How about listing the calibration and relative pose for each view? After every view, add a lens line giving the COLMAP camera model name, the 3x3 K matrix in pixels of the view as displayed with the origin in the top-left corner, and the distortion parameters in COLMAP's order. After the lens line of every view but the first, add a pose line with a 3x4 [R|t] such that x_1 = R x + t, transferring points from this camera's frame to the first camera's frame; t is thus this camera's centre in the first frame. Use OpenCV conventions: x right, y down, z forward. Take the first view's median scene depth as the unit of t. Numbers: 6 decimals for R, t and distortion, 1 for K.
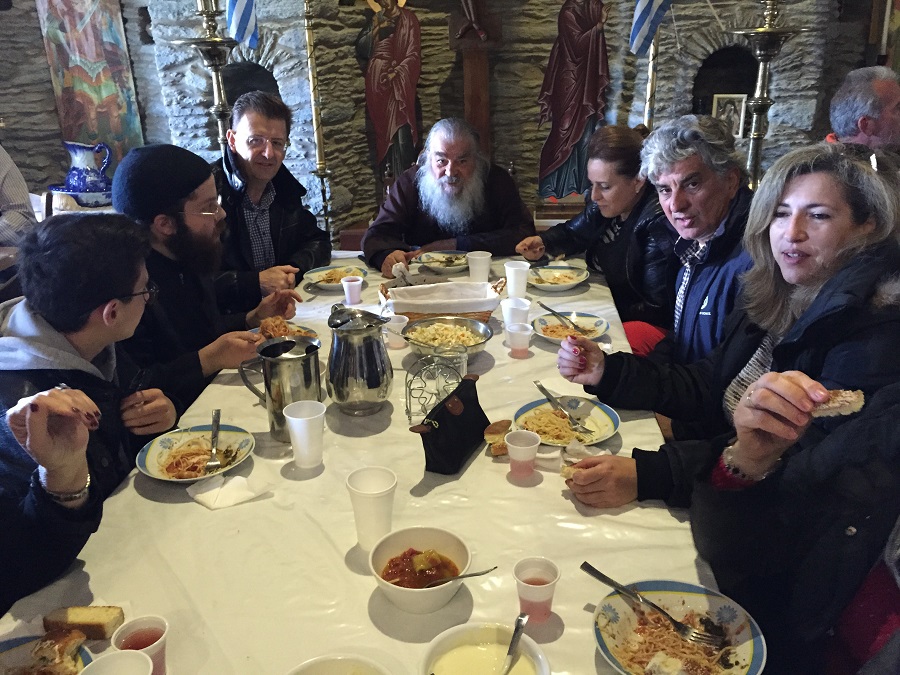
lens RADIAL K [[768.2, 0, 453.6], [0, 768.2, 336.0], [0, 0, 1]] dist [0.000198, -0.020642]
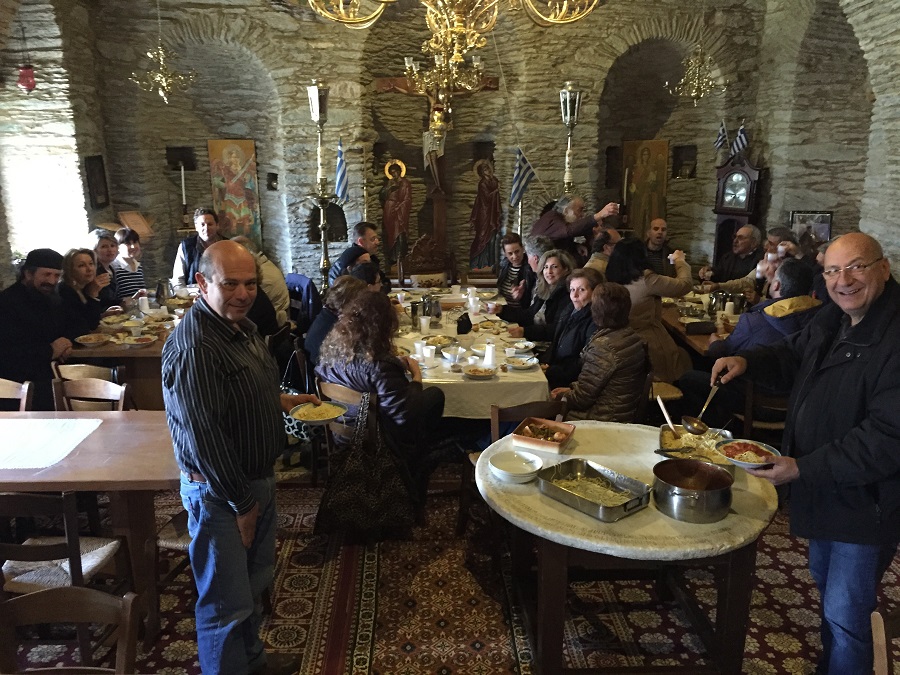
lens RADIAL K [[768.2, 0, 448.2], [0, 768.2, 338.3], [0, 0, 1]] dist [0.000198, -0.020642]
pose [[0.992964, -0.005756, 0.118276, -0.188650], [0.017761, 0.994758, -0.100699, 0.209182], [-0.117076, 0.102091, 0.987862, -0.990096]]
